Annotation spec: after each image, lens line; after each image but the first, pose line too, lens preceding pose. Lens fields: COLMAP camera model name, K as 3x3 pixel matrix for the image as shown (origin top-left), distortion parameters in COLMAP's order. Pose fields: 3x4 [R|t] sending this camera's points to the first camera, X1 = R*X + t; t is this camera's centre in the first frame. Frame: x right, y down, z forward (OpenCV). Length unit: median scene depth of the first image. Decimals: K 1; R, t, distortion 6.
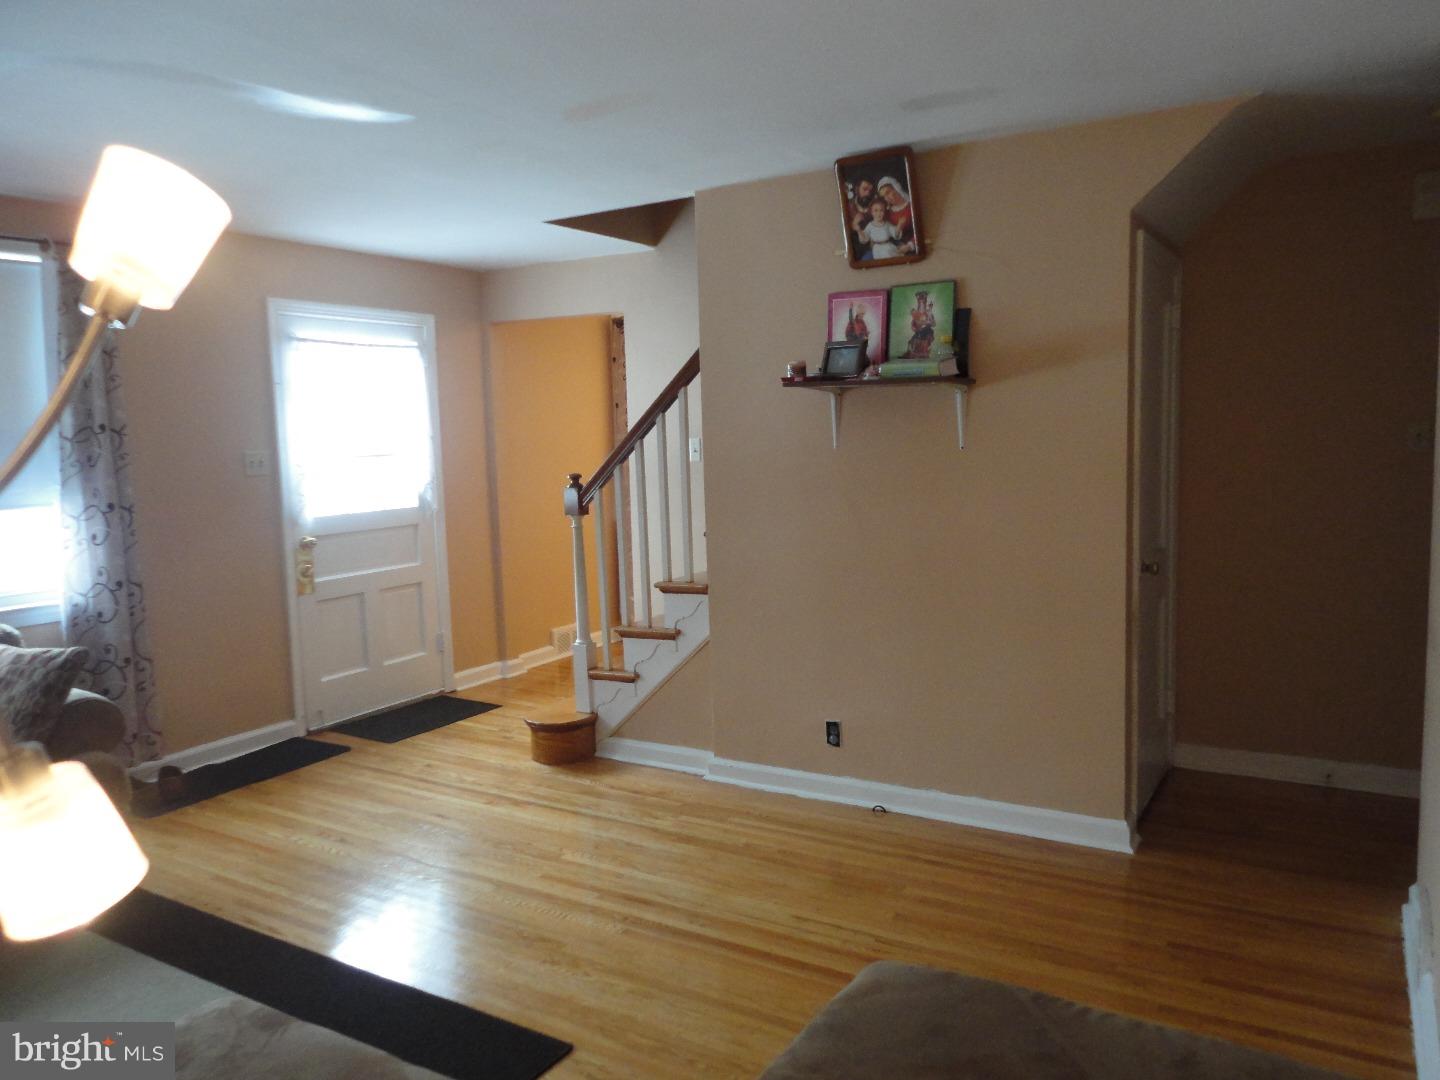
lens RADIAL K [[1055.7, 0, 720.0], [0, 1055.7, 540.0], [0, 0, 1]] dist [-0.008163, -0.002548]
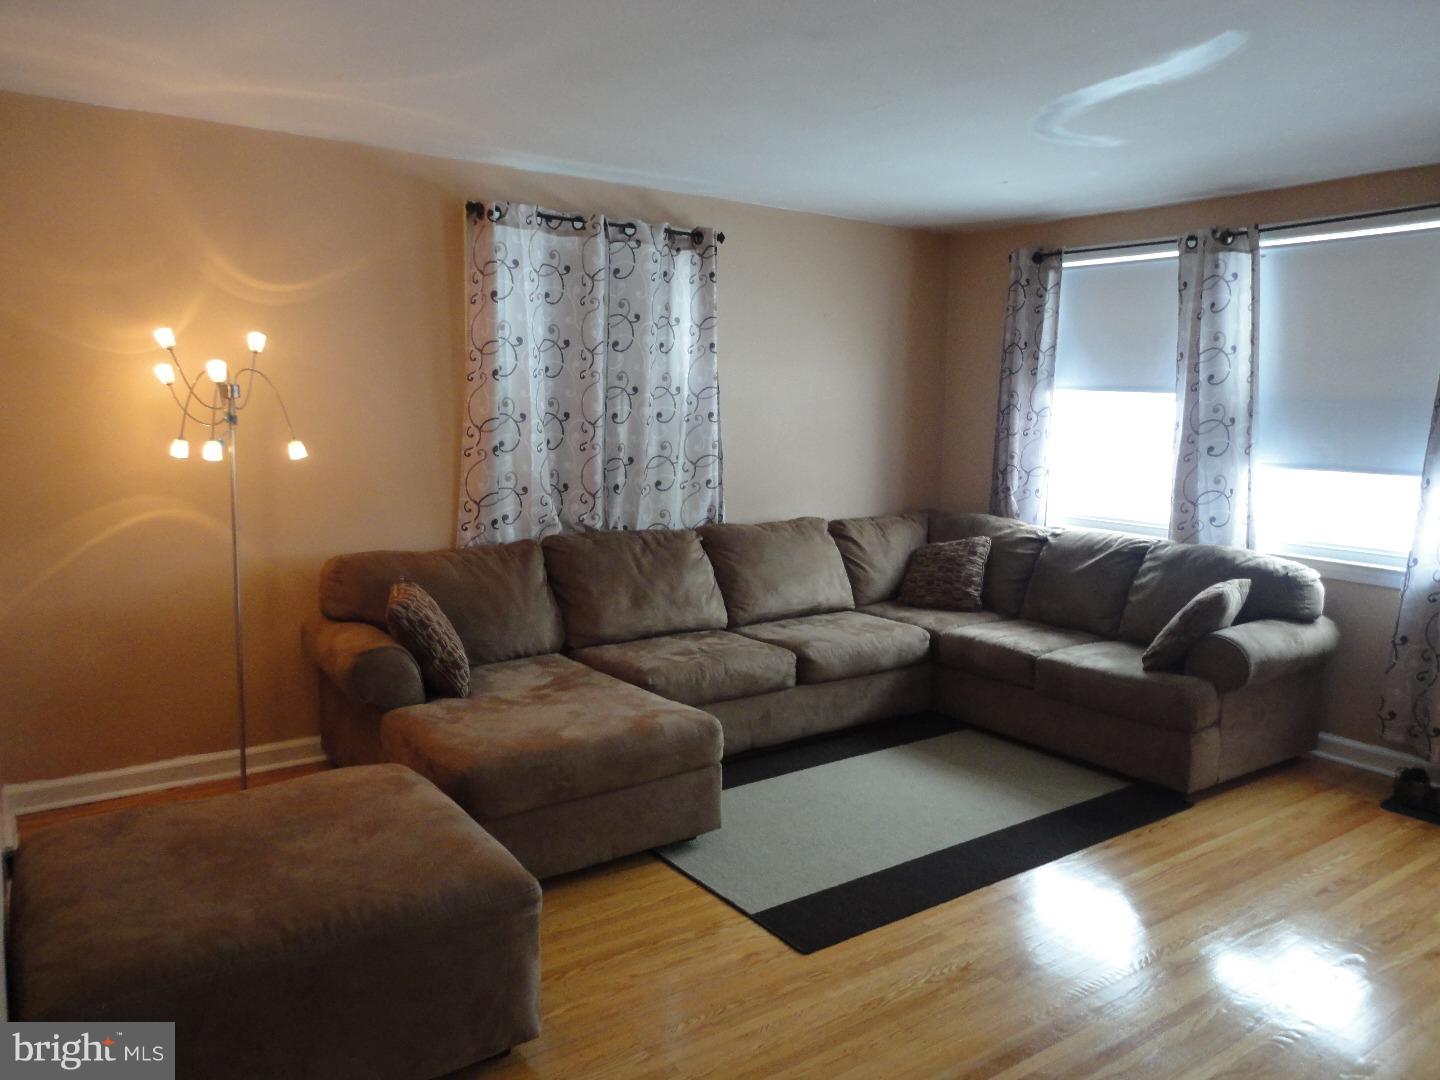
lens RADIAL K [[1055.7, 0, 720.0], [0, 1055.7, 540.0], [0, 0, 1]] dist [-0.008163, -0.002548]
pose [[-0.384787, 0.145695, -0.911434, 0.626372], [-0.101009, 0.974886, 0.198481, -0.120796], [0.917462, 0.168437, -0.360407, 0.909510]]
